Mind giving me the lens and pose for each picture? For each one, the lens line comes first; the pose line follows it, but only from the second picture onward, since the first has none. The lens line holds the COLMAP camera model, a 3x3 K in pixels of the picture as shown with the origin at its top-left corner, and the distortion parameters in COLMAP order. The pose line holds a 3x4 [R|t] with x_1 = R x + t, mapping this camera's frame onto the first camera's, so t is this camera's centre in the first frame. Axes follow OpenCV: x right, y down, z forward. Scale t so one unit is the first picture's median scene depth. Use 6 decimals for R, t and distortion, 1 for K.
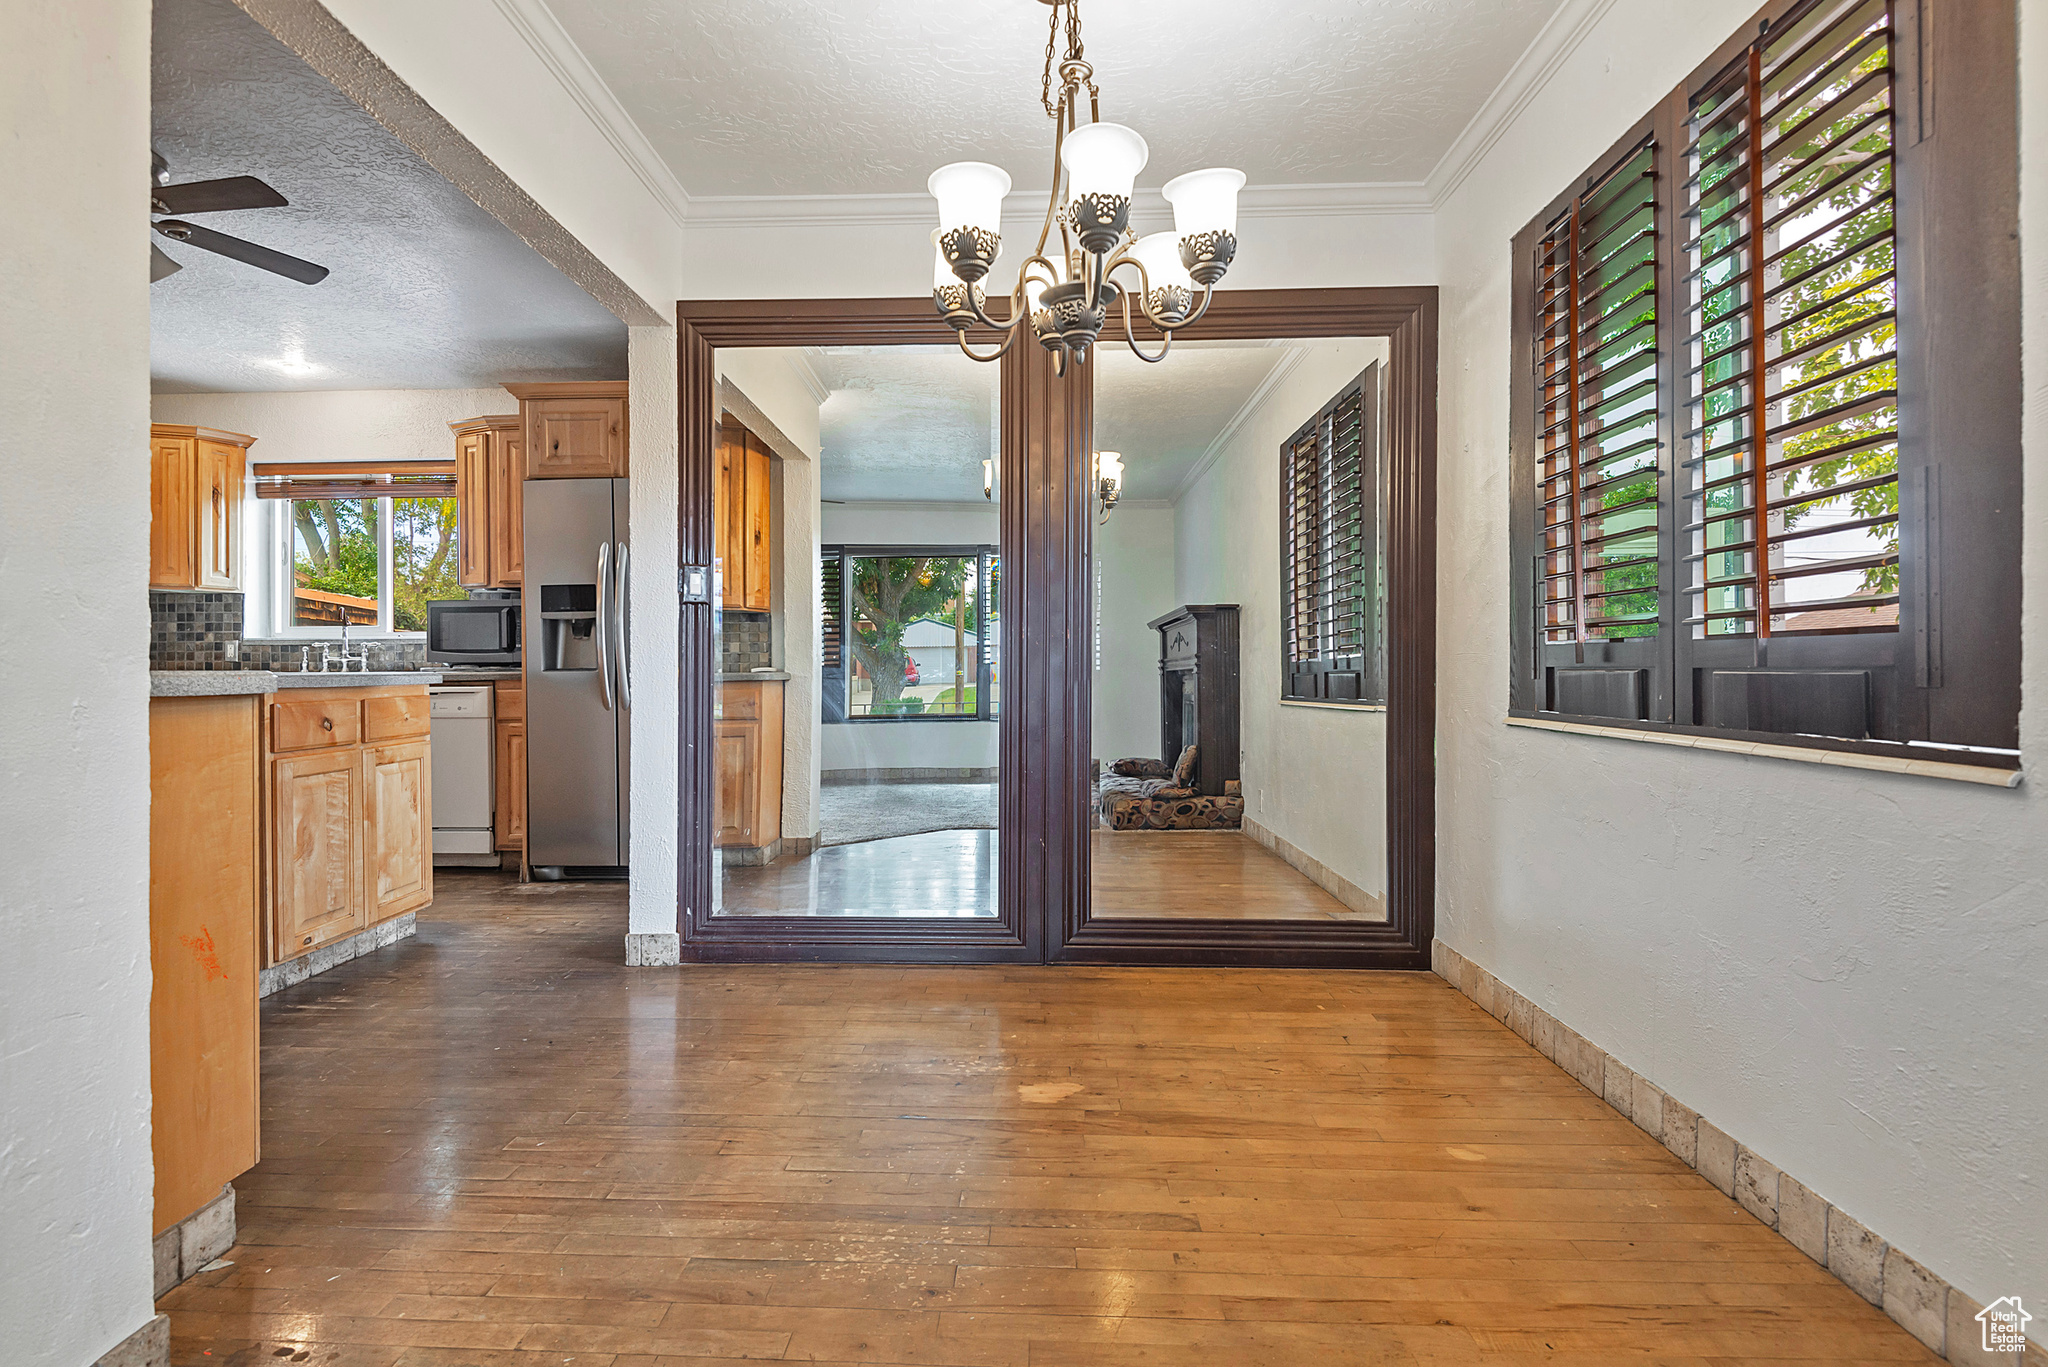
lens RADIAL K [[1037.5, 0, 941.9], [0, 1037.5, 692.7], [0, 0, 1]] dist [0.014796, -0.000225]
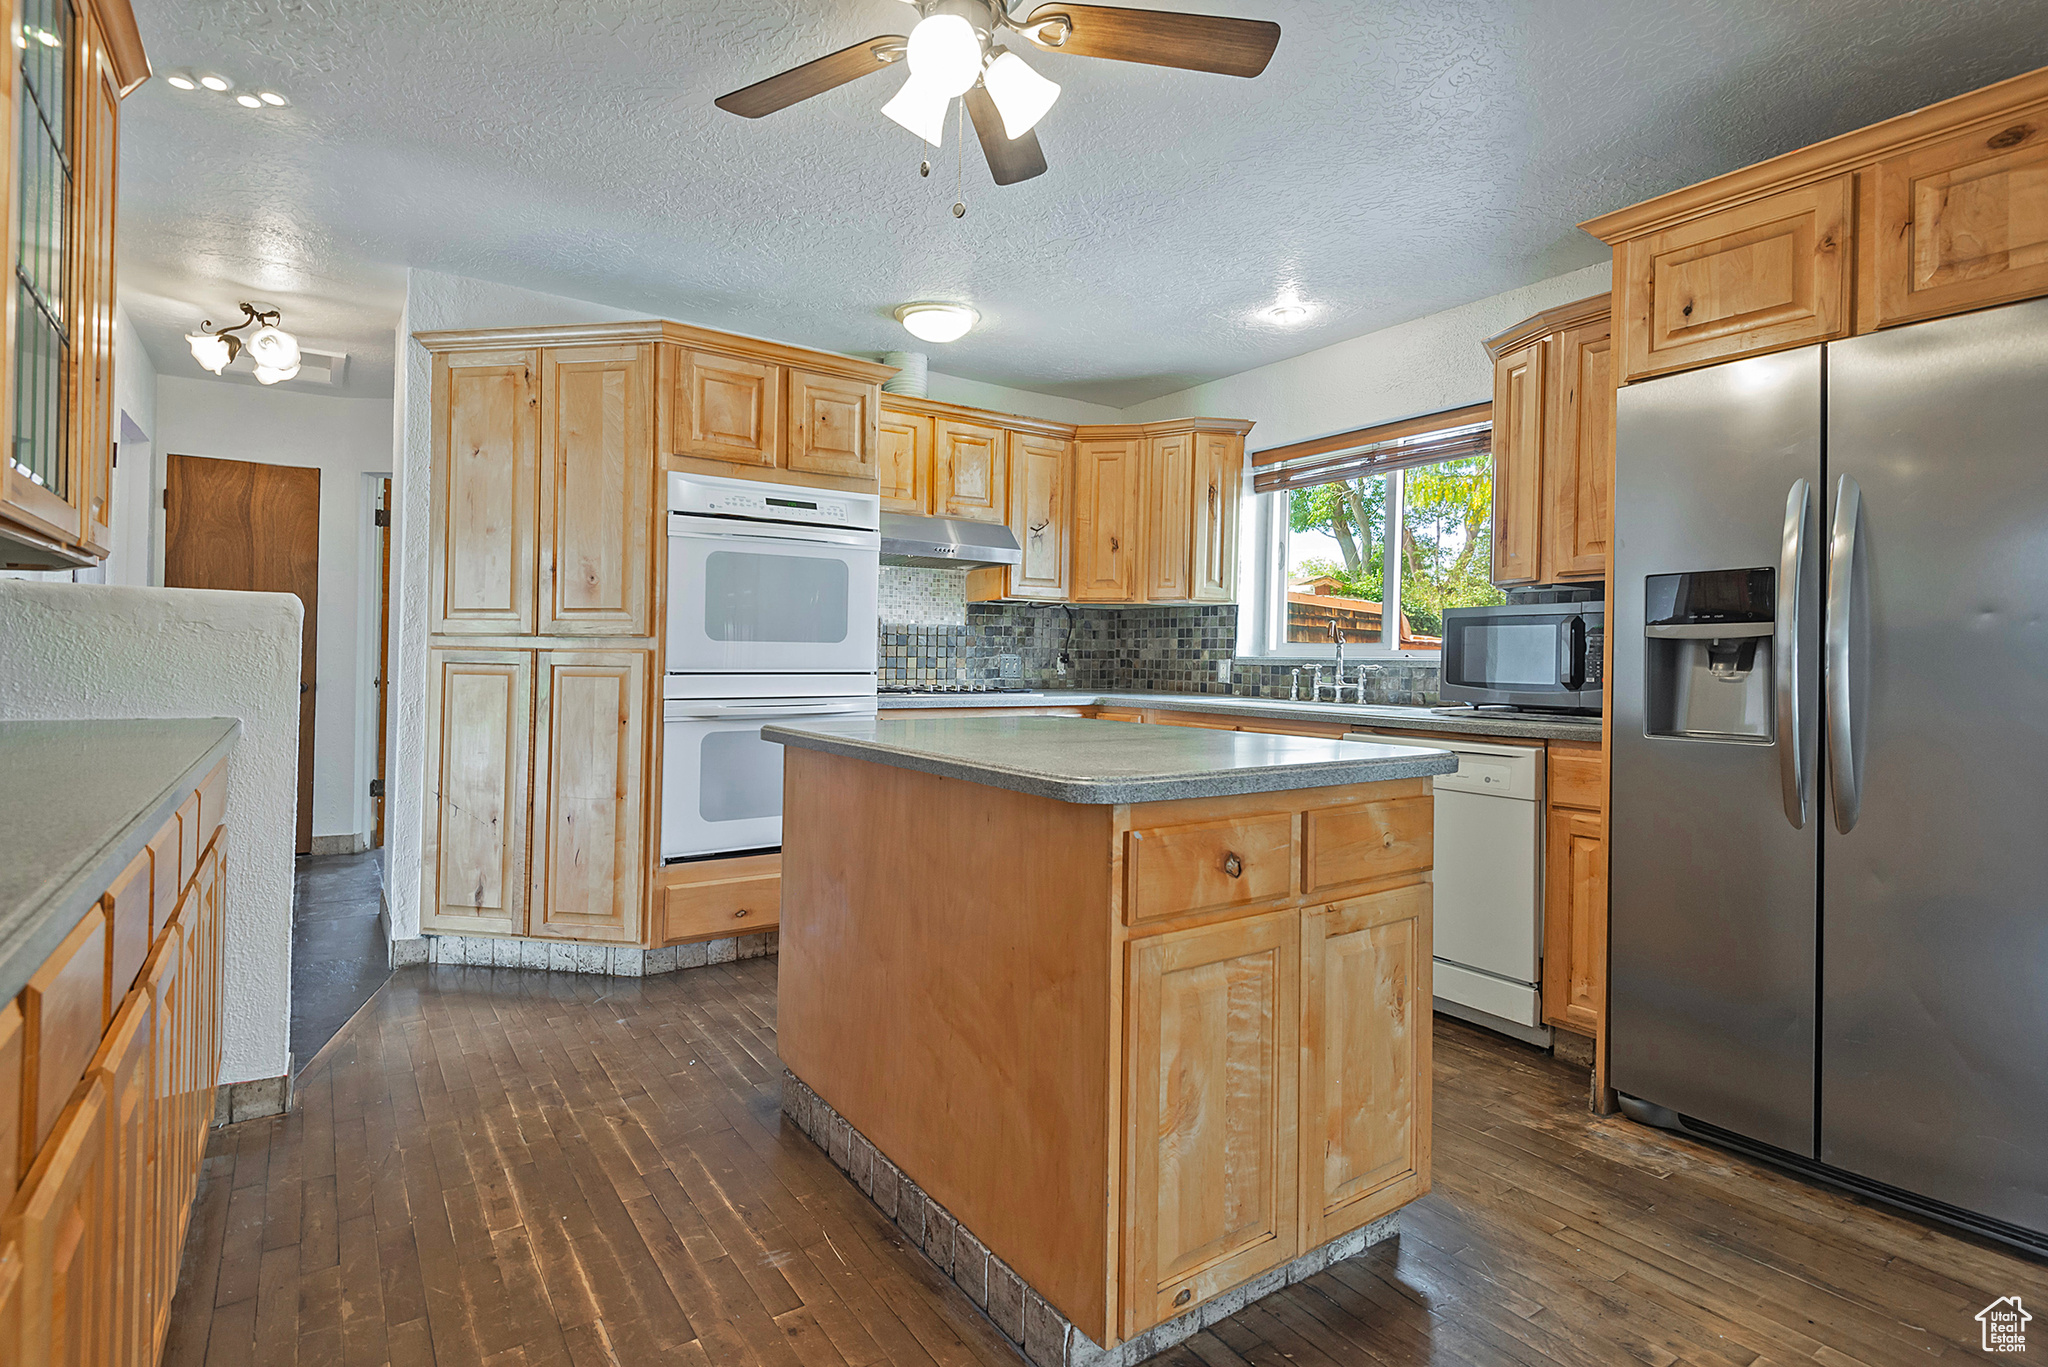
lens RADIAL K [[974.5, 0, 1014.5], [0, 974.5, 654.8], [0, 0, 1]] dist [0.018139, -0.000373]
pose [[0.637421, 0.011036, -0.770437, -0.169467], [-0.035657, 0.999249, -0.015188, -0.035908], [0.769690, 0.037152, 0.637336, 0.355598]]
